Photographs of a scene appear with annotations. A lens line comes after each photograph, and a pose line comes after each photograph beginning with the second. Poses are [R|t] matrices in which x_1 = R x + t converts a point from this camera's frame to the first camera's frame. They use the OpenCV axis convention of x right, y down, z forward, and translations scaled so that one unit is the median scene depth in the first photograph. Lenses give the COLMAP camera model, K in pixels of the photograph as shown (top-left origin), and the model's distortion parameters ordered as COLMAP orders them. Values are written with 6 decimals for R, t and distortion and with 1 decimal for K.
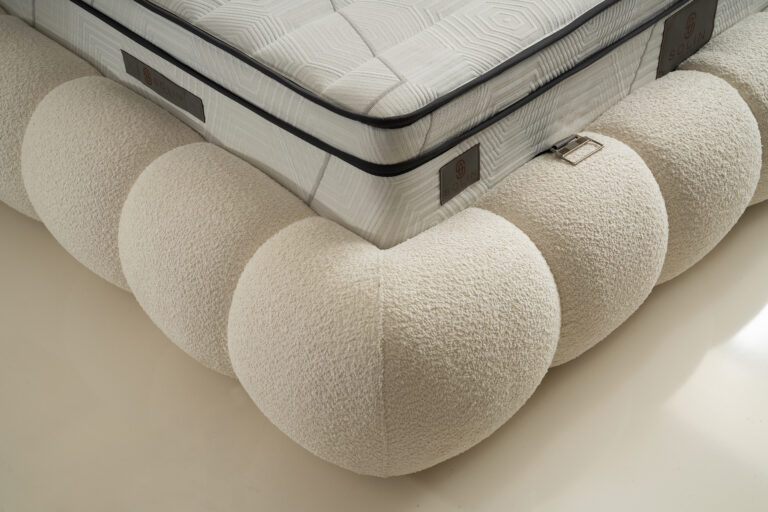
lens RADIAL K [[1141.5, 0, 384.0], [0, 1141.5, 256.0], [0, 0, 1]] dist [0.205101, 0.126144]
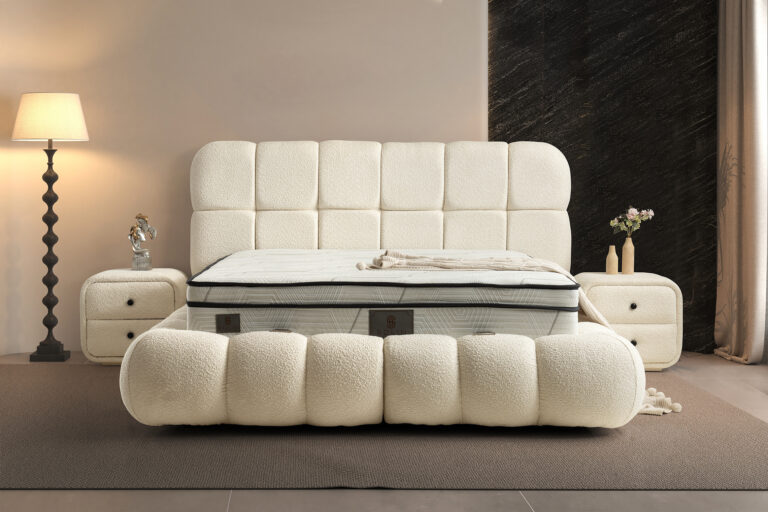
lens RADIAL K [[1365.1, 0, 384.0], [0, 1365.1, 256.0], [0, 0, 1]] dist [0.285930, -0.013669]
pose [[0.702995, 0.039034, -0.710122, 2.392321], [-0.460469, 0.785934, -0.412645, 0.876648], [0.542002, 0.617077, 0.570482, -0.582984]]
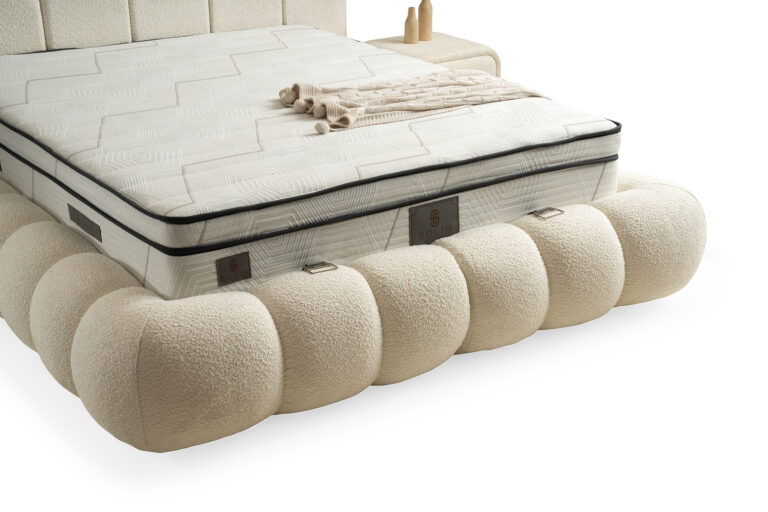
lens RADIAL K [[1229.3, 0, 384.0], [0, 1229.3, 256.0], [0, 0, 1]] dist [0.240753, 0.016076]
pose [[0.981665, 0.062068, -0.180226, 0.584341], [-0.117223, 0.942148, -0.314032, 0.429284], [0.150308, 0.329401, 0.932149, -0.579090]]
